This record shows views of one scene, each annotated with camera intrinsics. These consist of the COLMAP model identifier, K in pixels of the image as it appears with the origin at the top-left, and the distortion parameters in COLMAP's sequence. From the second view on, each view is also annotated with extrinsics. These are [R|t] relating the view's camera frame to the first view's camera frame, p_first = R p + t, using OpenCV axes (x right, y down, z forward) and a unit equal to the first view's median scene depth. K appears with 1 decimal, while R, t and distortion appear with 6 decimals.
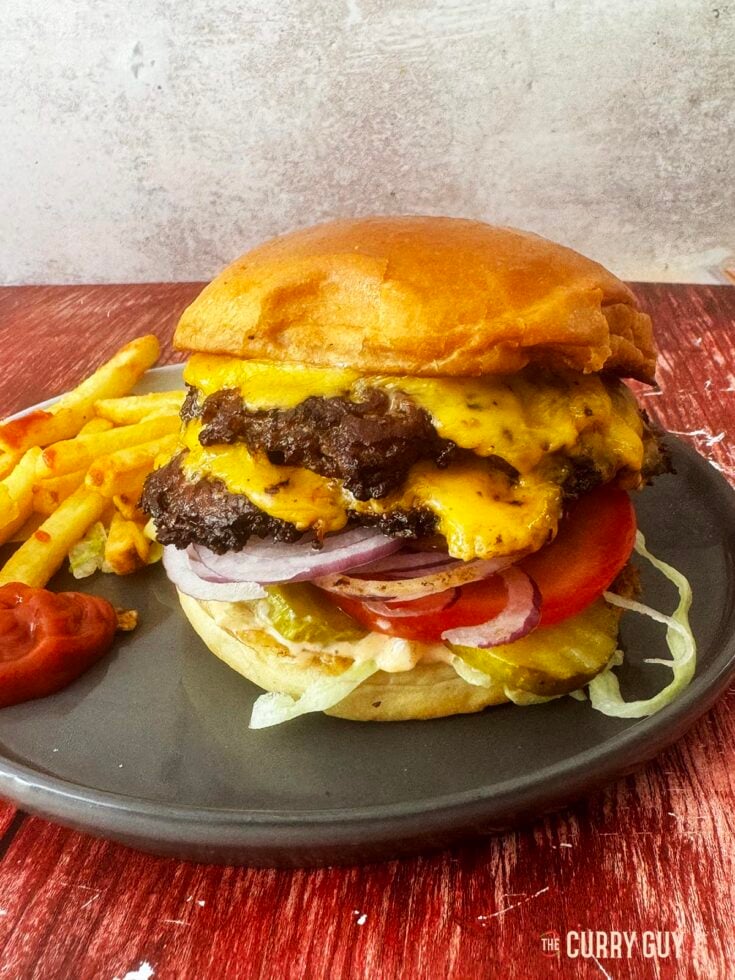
lens RADIAL K [[975.8, 0, 367.5], [0, 975.8, 490.0], [0, 0, 1]] dist [0.040989, -0.180389]
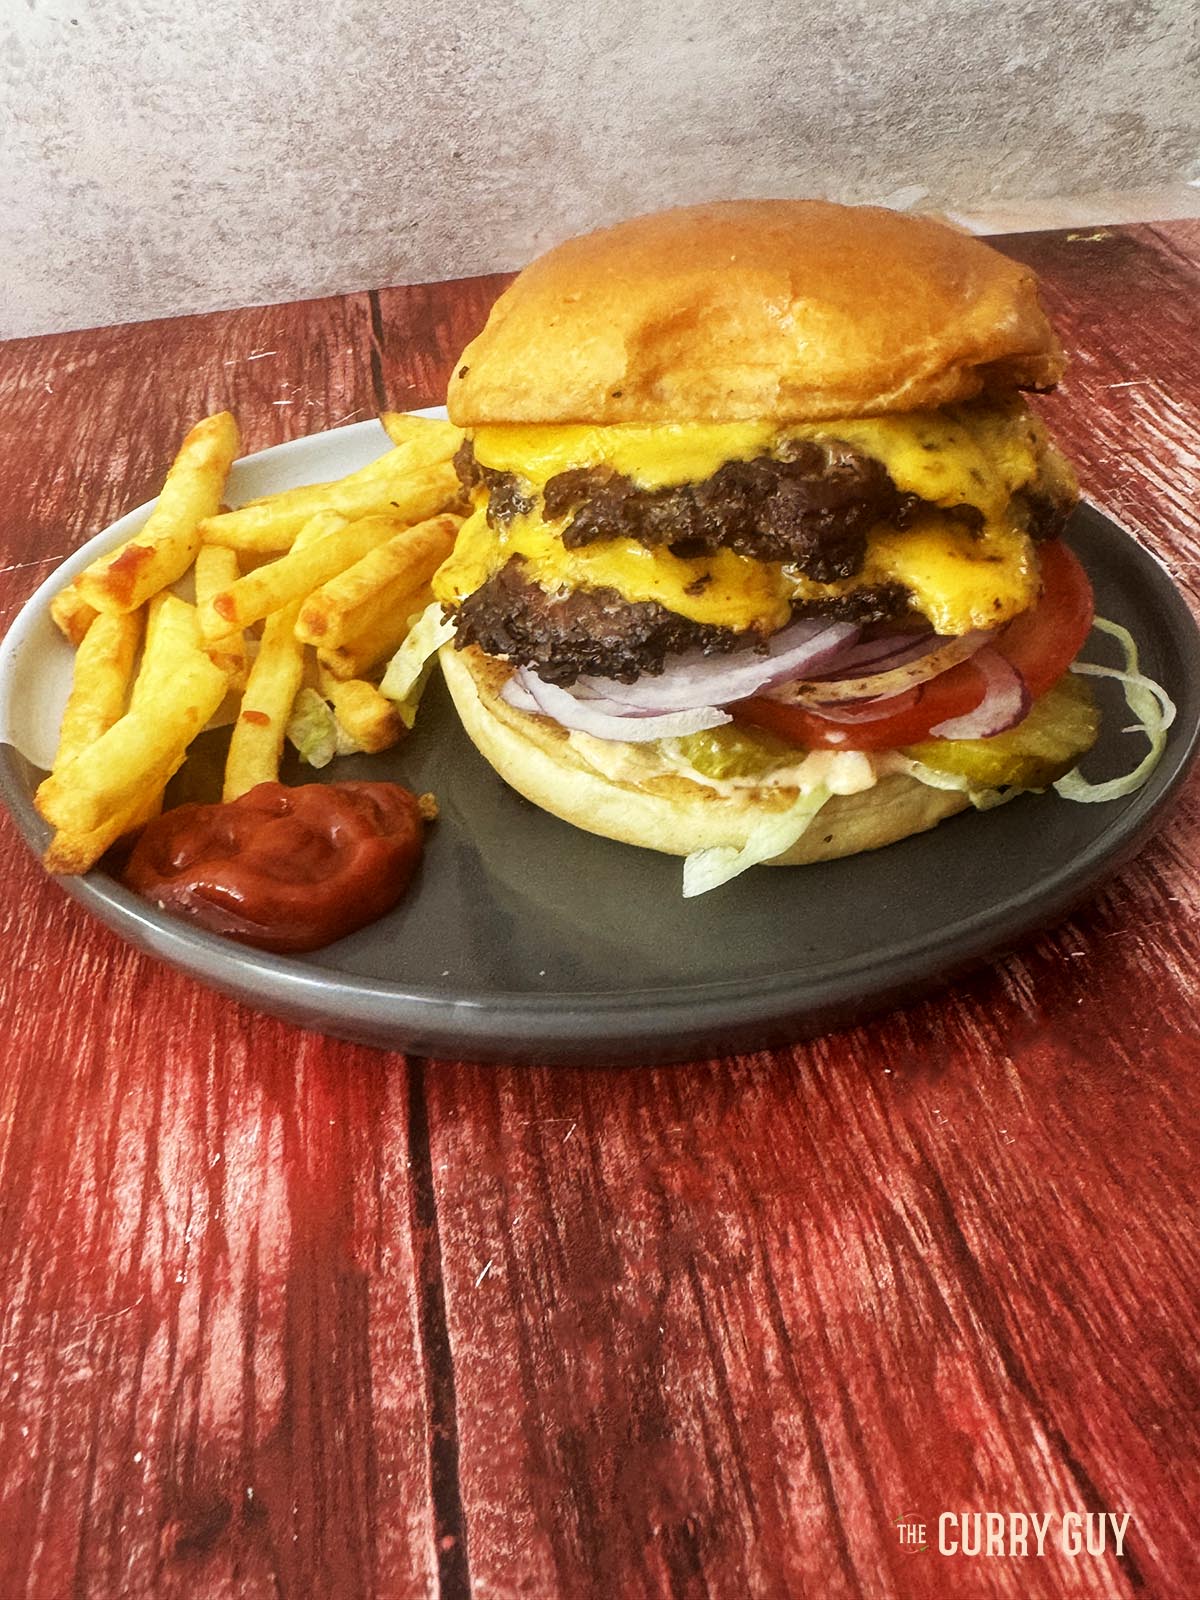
lens RADIAL K [[1588.6, 0, 474.2], [0, 1588.6, 828.0], [0, 0, 1]] dist [-0.054956, 0.011125]
pose [[0.968397, -0.178767, 0.173924, -0.504320], [0.153686, 0.976912, 0.148401, -0.027573], [-0.196438, -0.116981, 0.973513, -0.212774]]
